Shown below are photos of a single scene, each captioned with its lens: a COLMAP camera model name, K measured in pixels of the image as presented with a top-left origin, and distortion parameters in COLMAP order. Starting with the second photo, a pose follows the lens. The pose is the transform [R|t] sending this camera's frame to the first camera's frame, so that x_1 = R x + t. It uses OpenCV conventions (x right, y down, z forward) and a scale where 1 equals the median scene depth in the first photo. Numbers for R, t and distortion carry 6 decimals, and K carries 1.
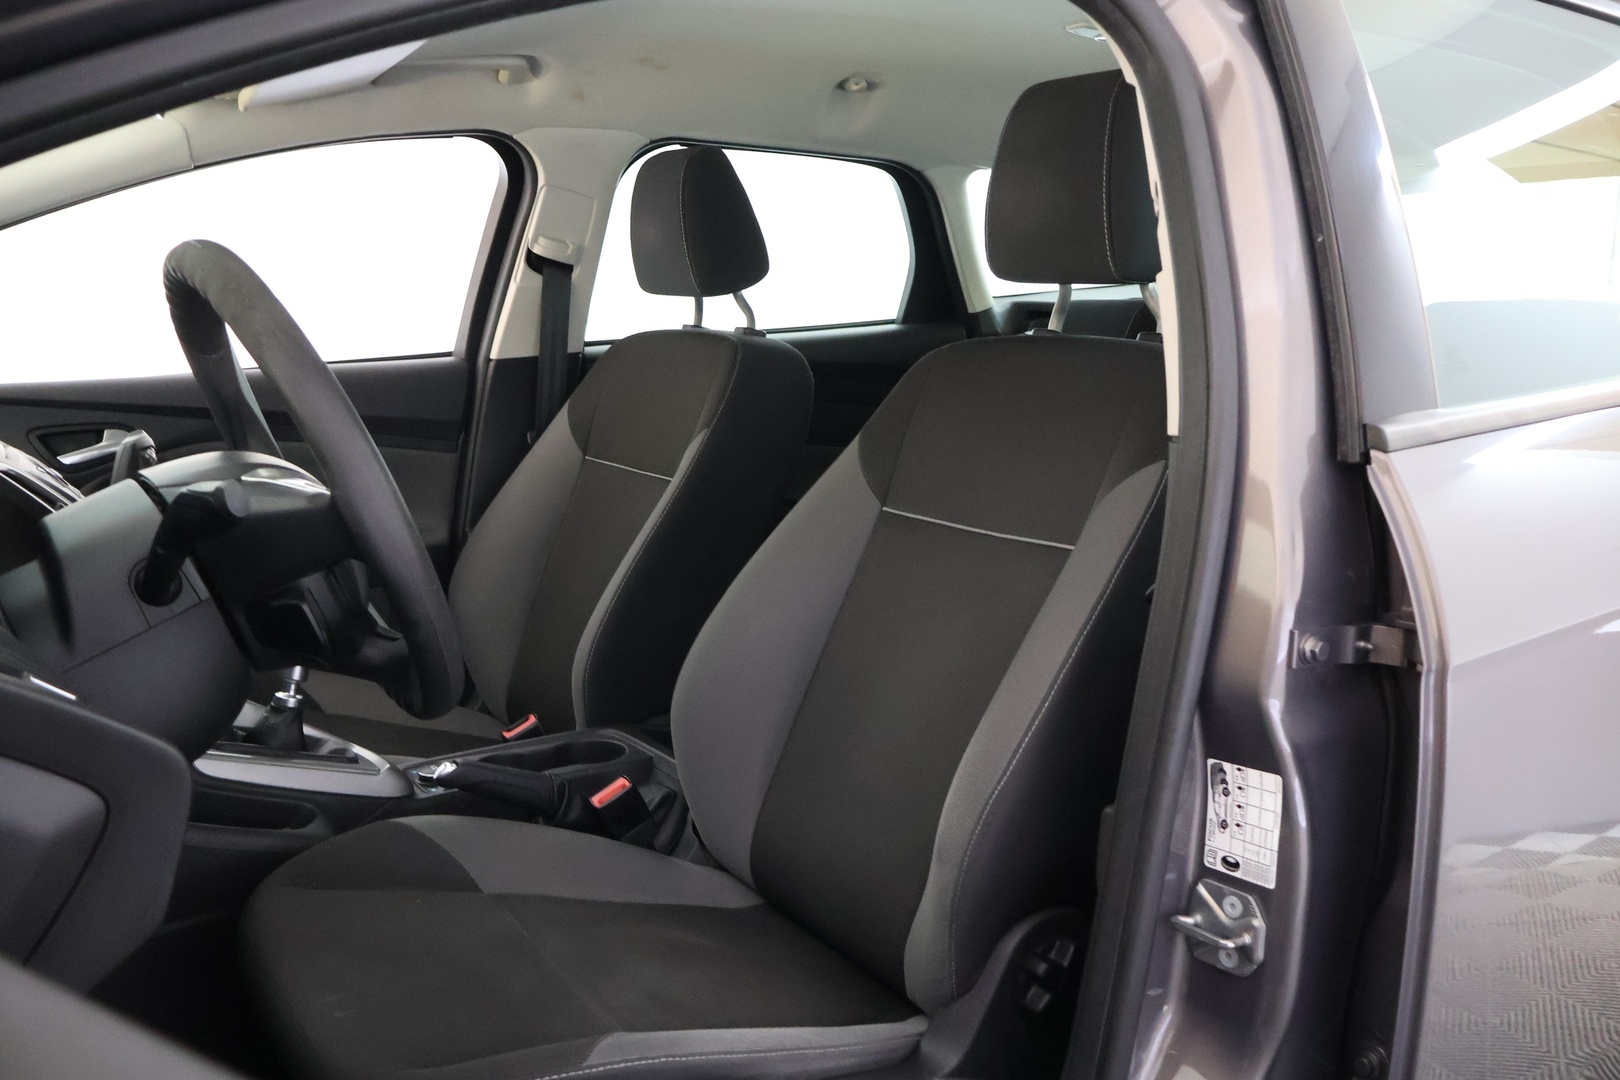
lens RADIAL K [[1356.8, 0, 810.0], [0, 1356.8, 540.0], [0, 0, 1]] dist [-0.003238, 0.006586]
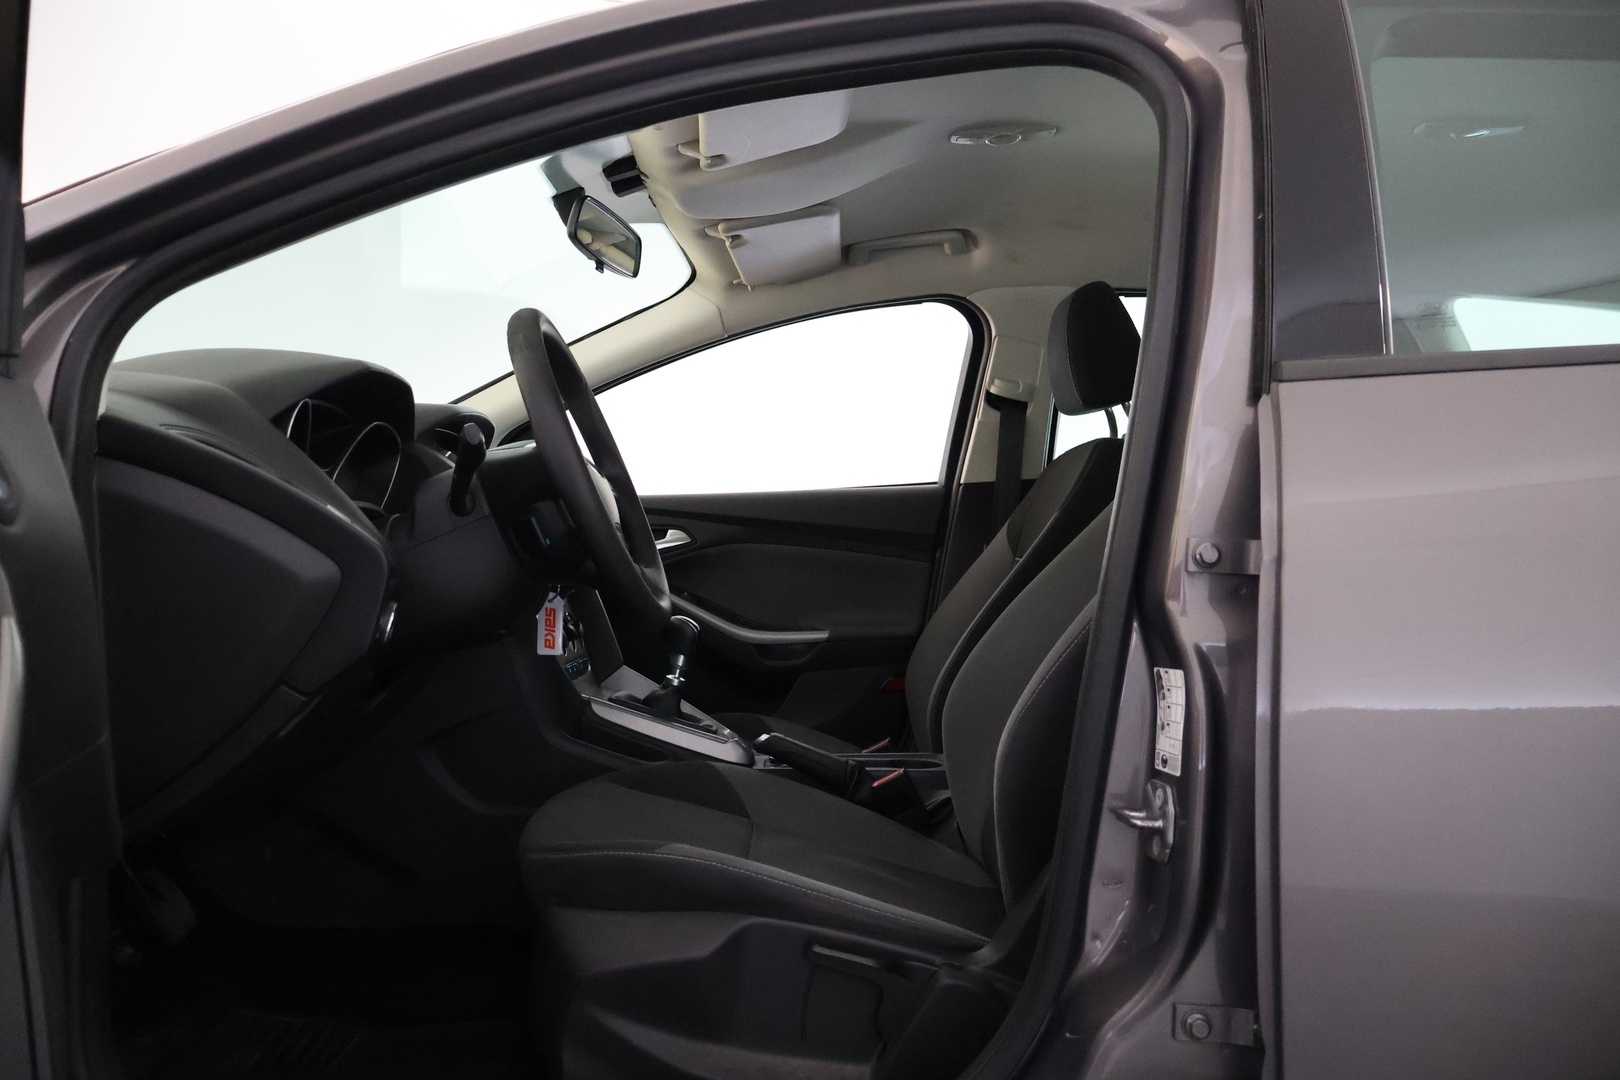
lens RADIAL K [[1356.8, 0, 810.0], [0, 1356.8, 540.0], [0, 0, 1]] dist [-0.003238, 0.006586]
pose [[0.839481, -0.011337, -0.543271, 0.342199], [-0.090762, 0.982812, -0.160758, 0.135249], [0.535756, 0.184261, 0.824023, -0.053557]]
